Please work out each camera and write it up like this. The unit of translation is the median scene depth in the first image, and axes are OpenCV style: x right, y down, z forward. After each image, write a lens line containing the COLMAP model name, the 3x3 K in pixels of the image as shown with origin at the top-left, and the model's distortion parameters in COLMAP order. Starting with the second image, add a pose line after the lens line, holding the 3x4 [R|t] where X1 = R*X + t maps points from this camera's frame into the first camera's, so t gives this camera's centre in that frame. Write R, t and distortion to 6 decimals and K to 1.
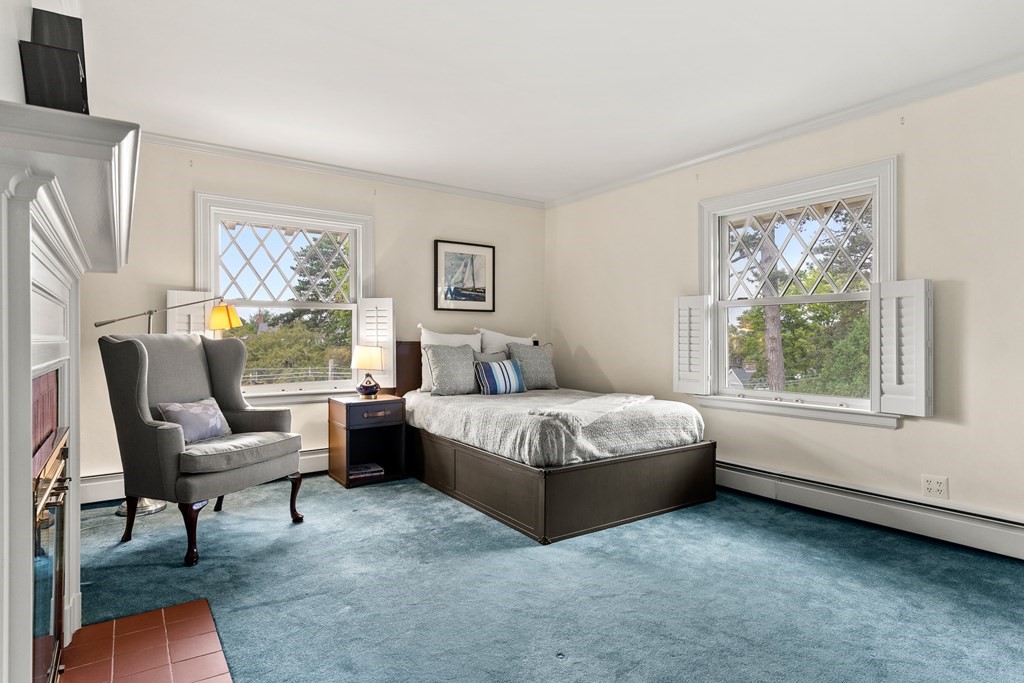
lens RADIAL K [[532.8, 0, 514.6], [0, 532.8, 338.2], [0, 0, 1]] dist [0.010242, -0.000760]
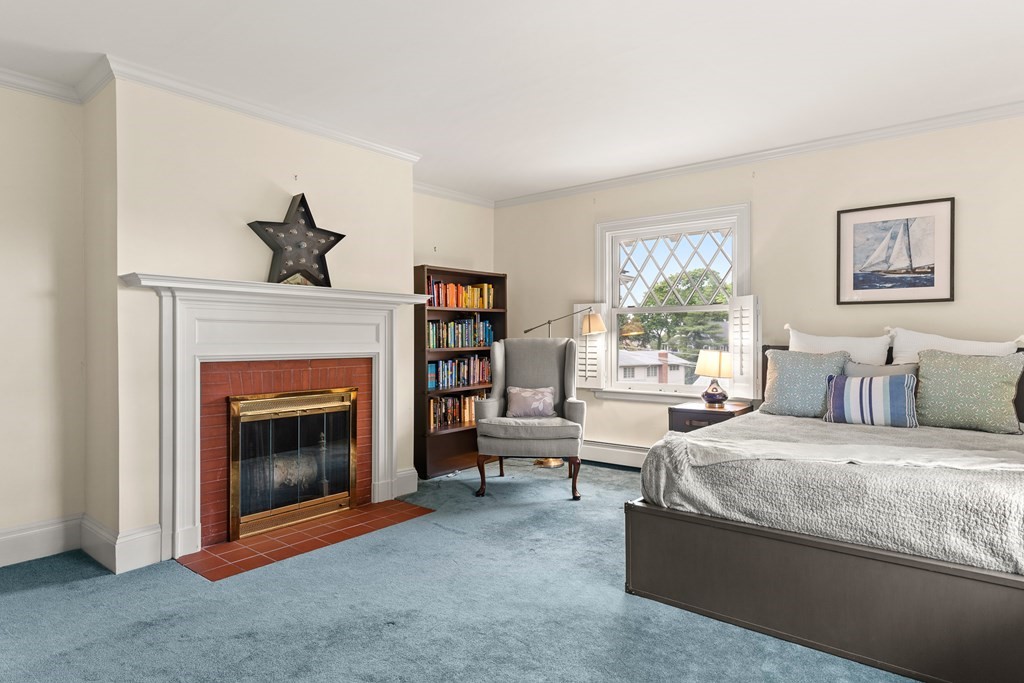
lens RADIAL K [[566.1, 0, 510.7], [0, 566.1, 342.5], [0, 0, 1]] dist [-0.003340, -0.000918]
pose [[0.325263, 0.006983, -0.945598, 0.530119], [-0.002458, 0.999976, 0.006539, -0.003681], [0.945620, 0.000198, 0.325273, 0.350019]]
